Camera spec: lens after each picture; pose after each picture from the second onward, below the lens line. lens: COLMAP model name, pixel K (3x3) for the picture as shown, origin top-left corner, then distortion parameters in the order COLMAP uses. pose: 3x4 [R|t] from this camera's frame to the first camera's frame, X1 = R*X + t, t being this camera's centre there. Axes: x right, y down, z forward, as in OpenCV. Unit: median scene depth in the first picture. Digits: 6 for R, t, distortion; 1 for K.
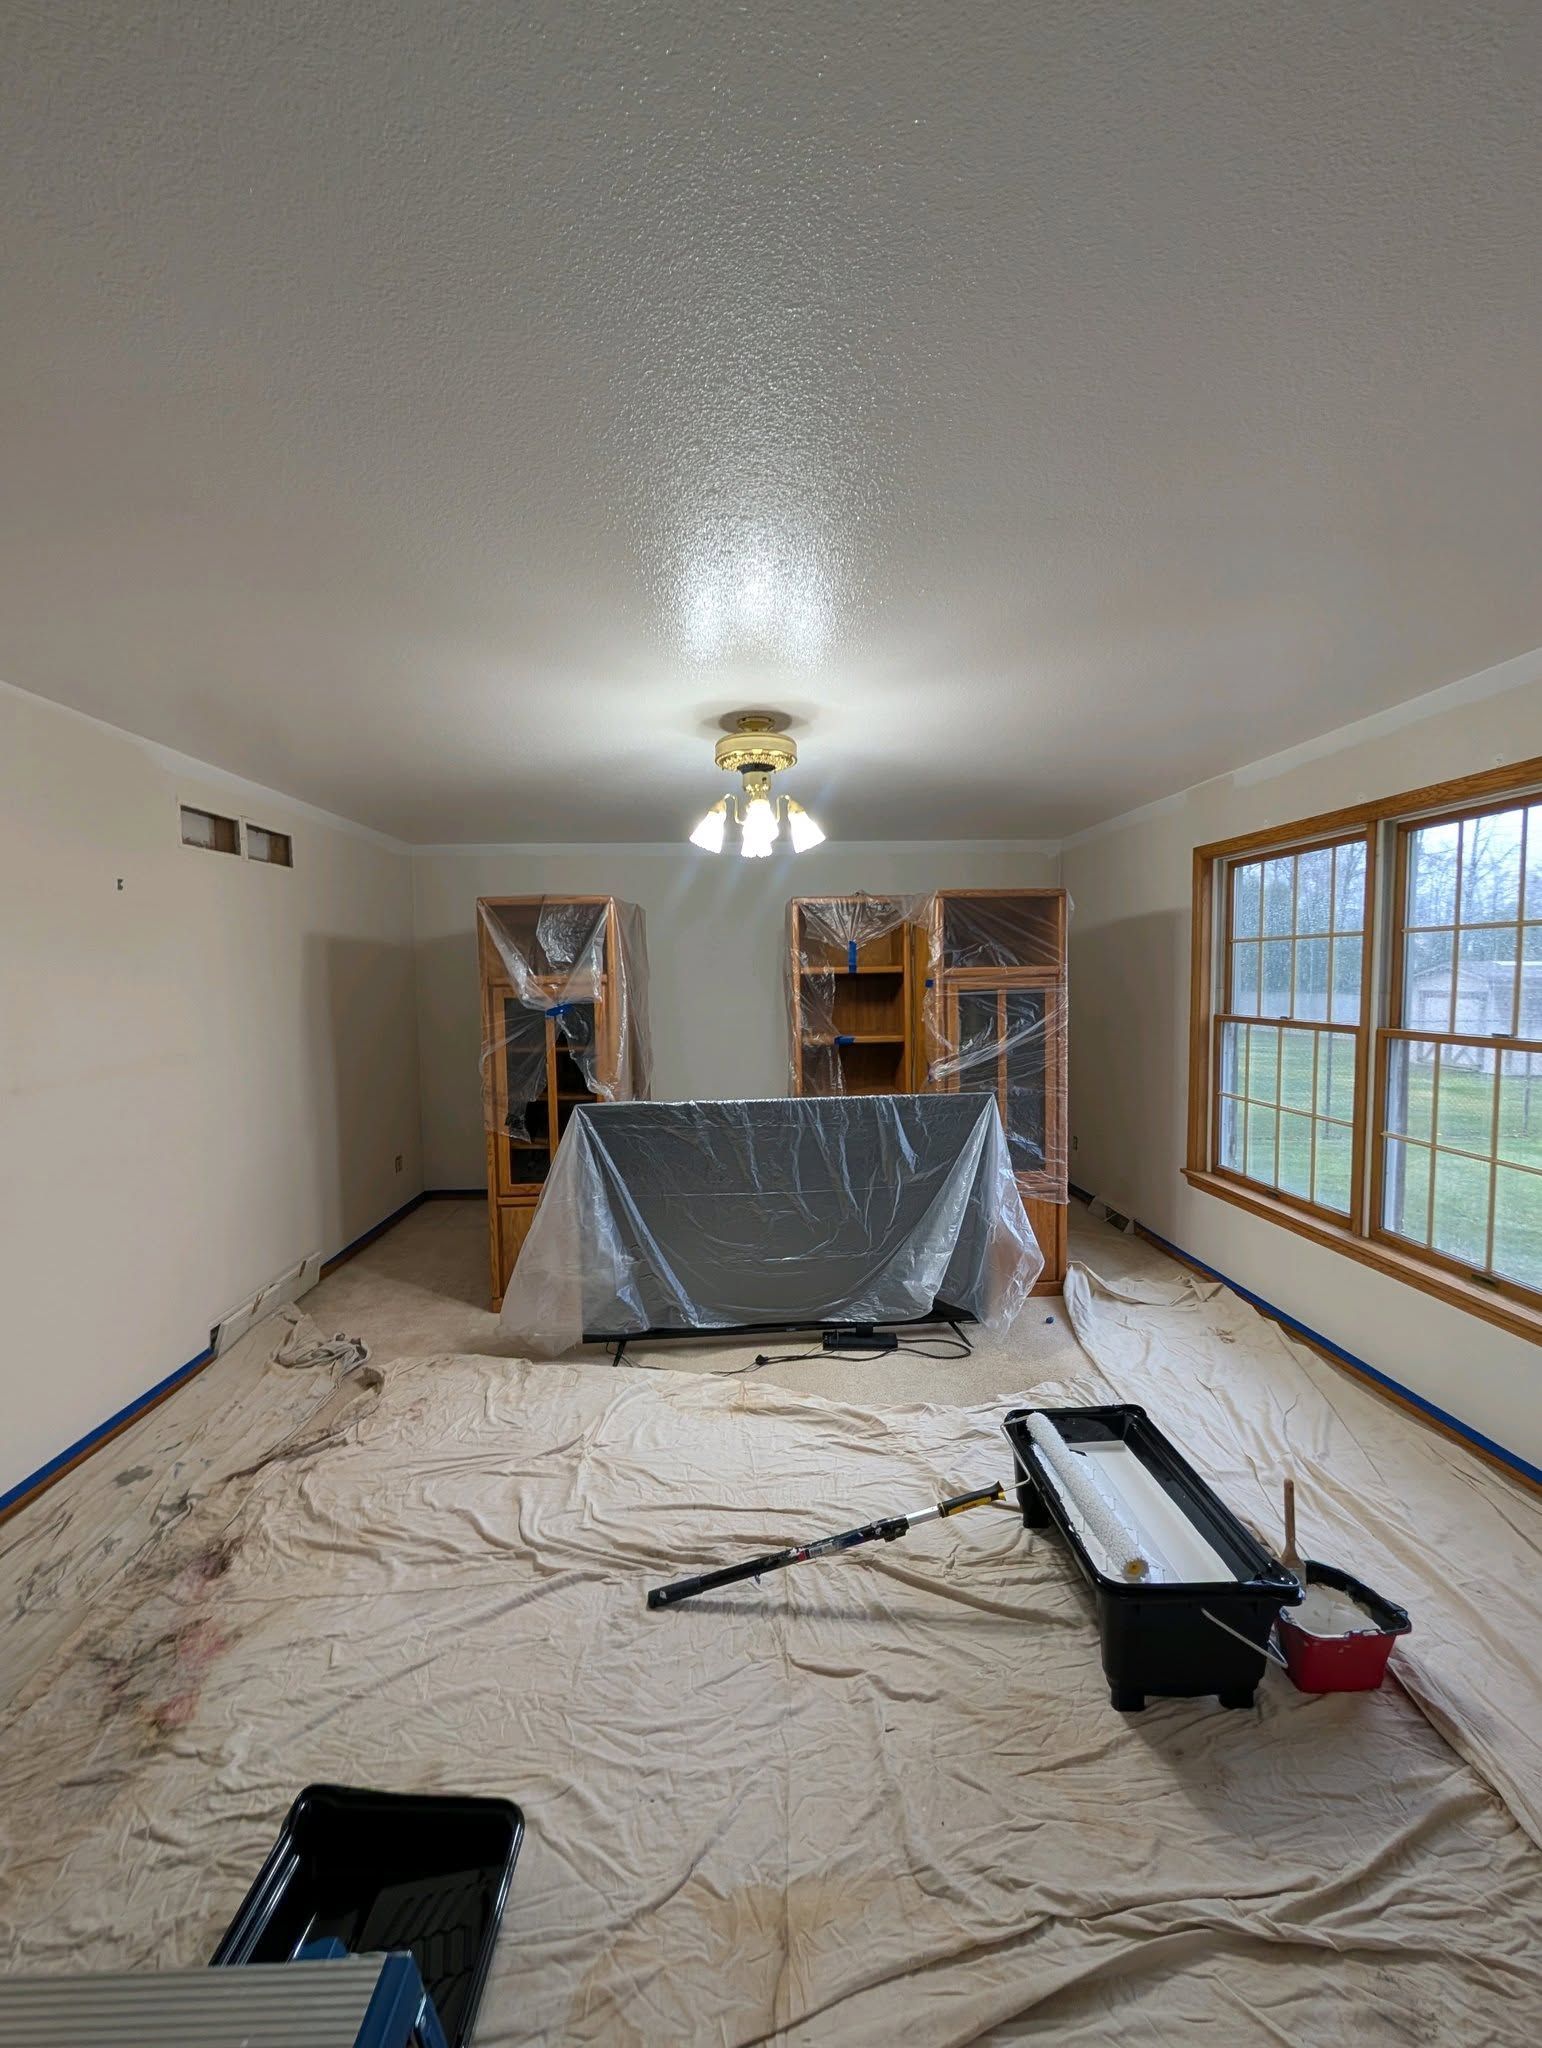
lens RADIAL K [[775.0, 0, 771.0], [0, 775.0, 1024.0], [0, 0, 1]] dist [-0.001862, -0.000341]
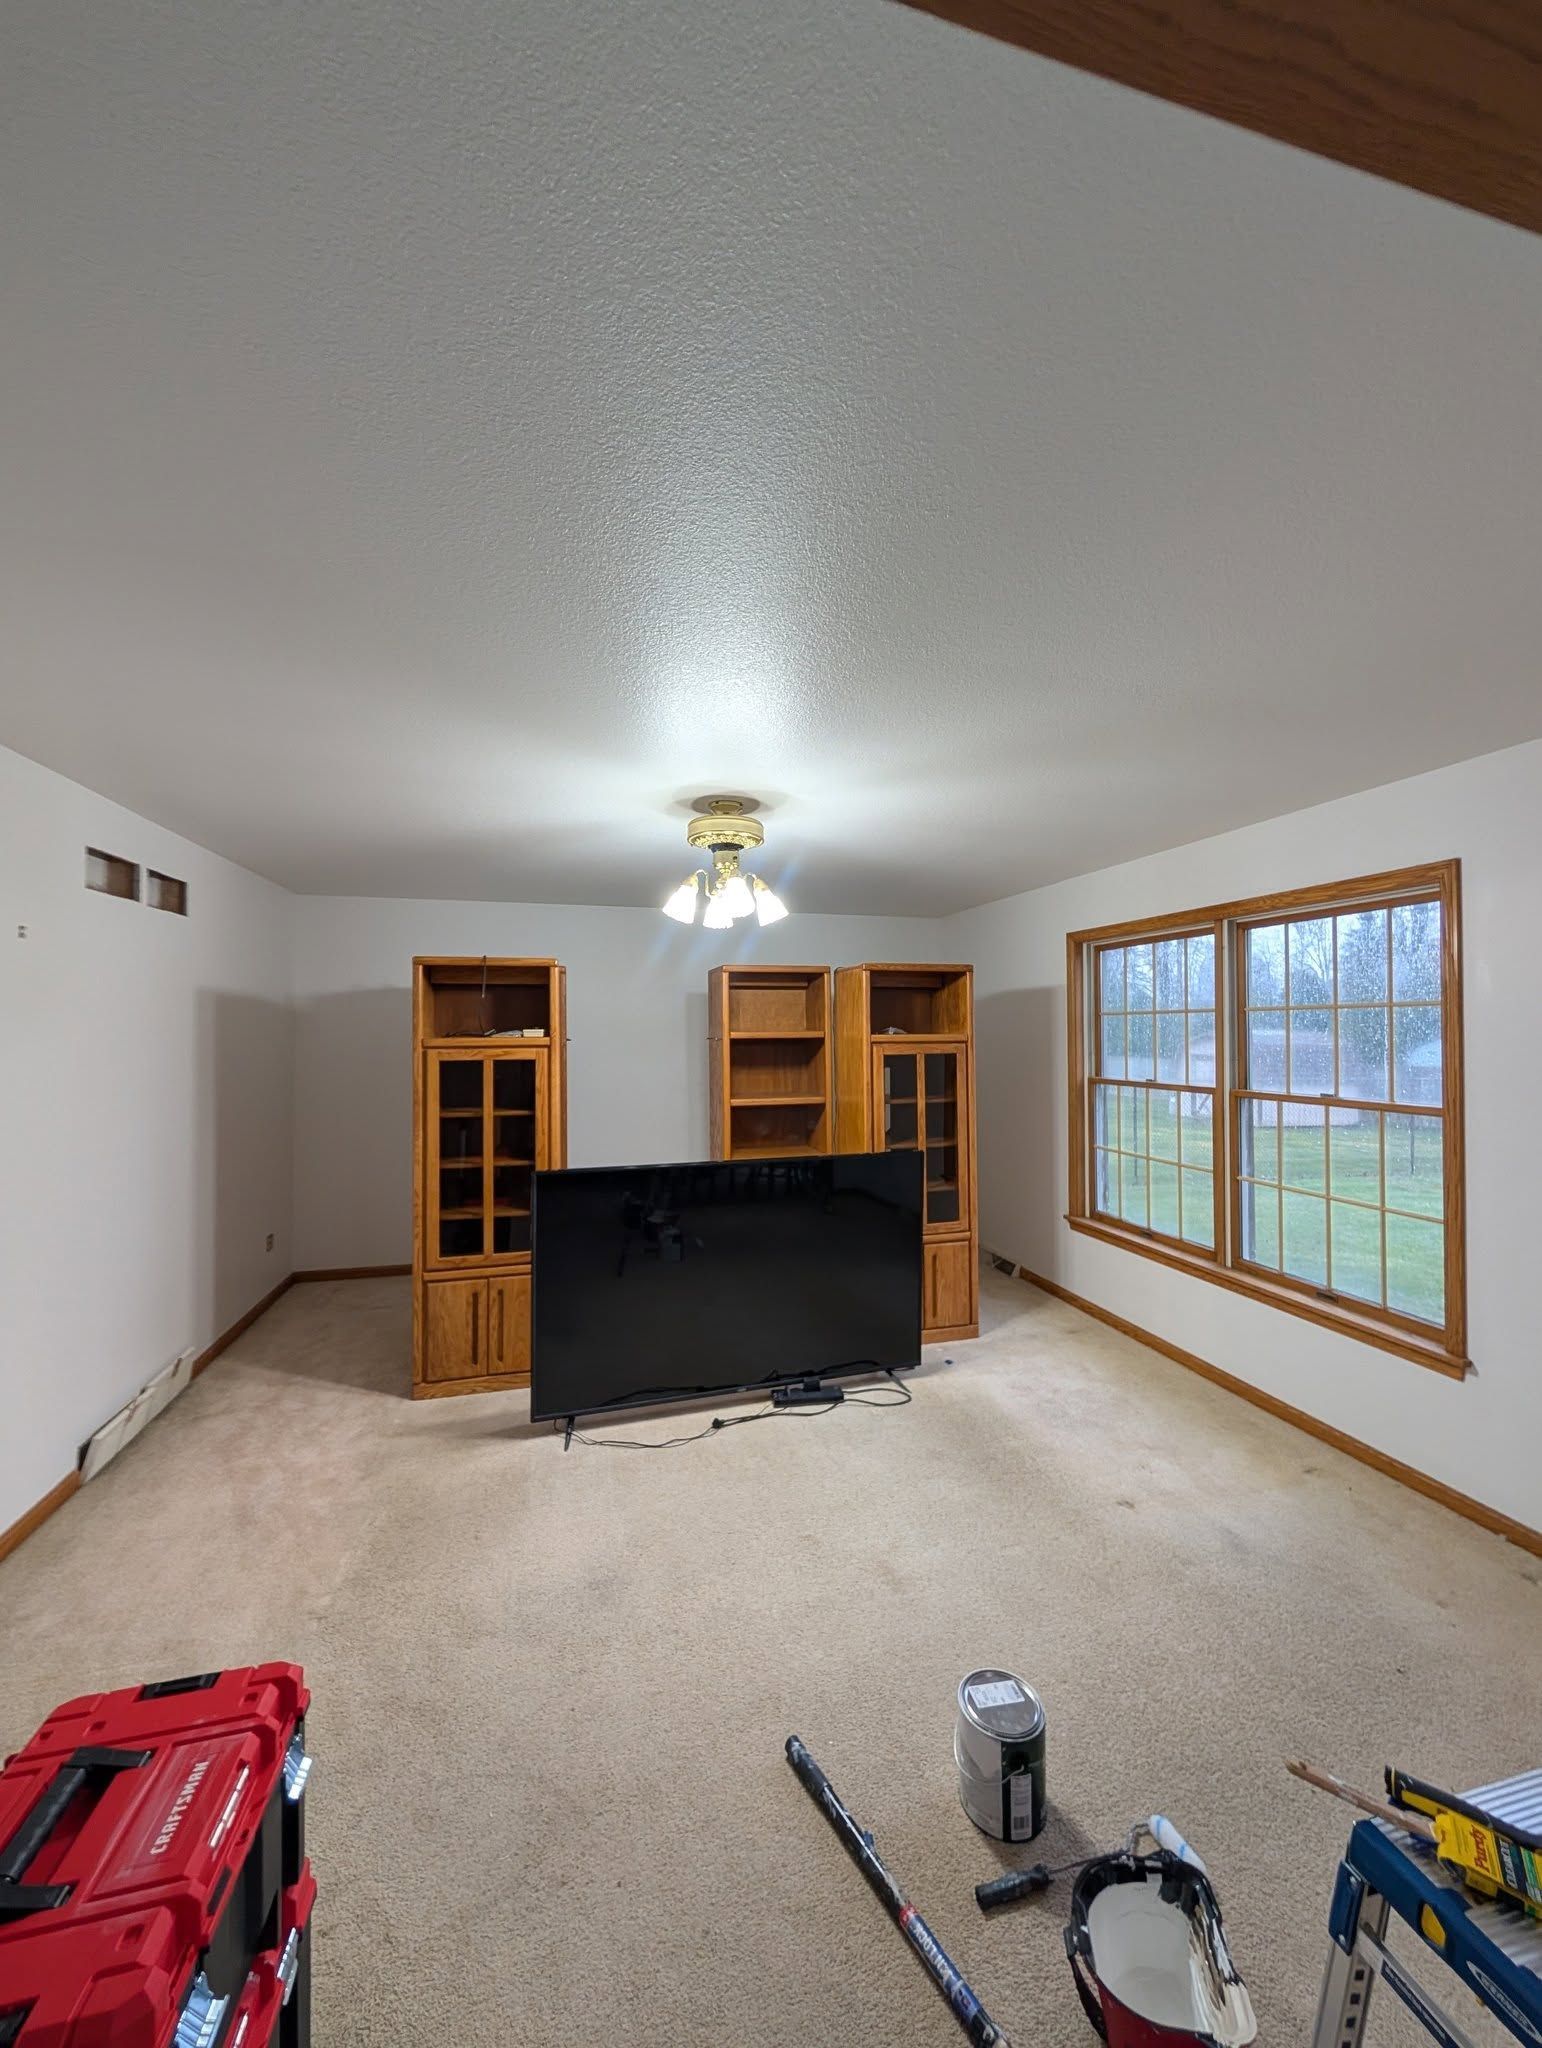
lens RADIAL K [[775.0, 0, 771.0], [0, 775.0, 1024.0], [0, 0, 1]] dist [-0.001862, -0.000341]
pose [[0.977520, 0.014574, 0.210338, -0.148865], [0.001605, 0.997065, -0.076548, -0.004592], [-0.210837, 0.075164, 0.974627, -0.029099]]
